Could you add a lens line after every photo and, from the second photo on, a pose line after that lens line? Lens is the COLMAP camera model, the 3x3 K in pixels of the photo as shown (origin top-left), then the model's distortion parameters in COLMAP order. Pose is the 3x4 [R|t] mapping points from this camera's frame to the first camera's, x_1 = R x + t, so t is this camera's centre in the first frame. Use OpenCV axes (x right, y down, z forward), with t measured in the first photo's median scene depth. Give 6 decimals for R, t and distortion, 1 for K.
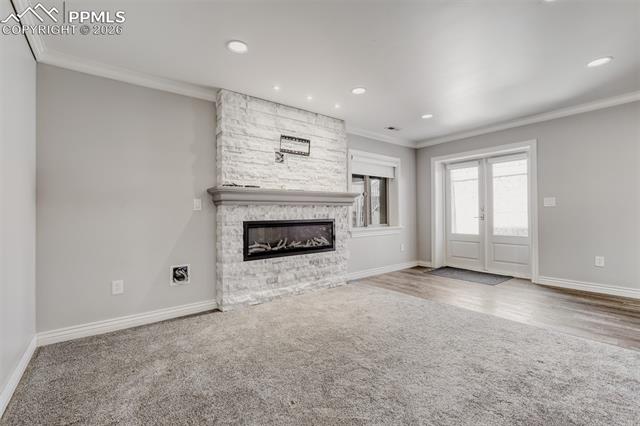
lens RADIAL K [[282.2, 0, 314.8], [0, 282.2, 209.2], [0, 0, 1]] dist [-0.004375, 0.001240]
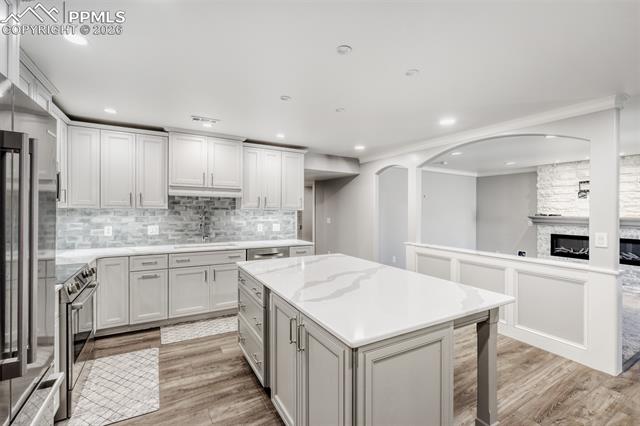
lens RADIAL K [[282.2, 0, 324.6], [0, 282.2, 205.0], [0, 0, 1]] dist [-0.004375, 0.001240]
pose [[-0.108284, -0.005560, -0.994104, 1.536689], [0.006265, 0.999961, -0.006276, -0.126380], [0.994100, -0.006908, -0.108245, -0.238342]]
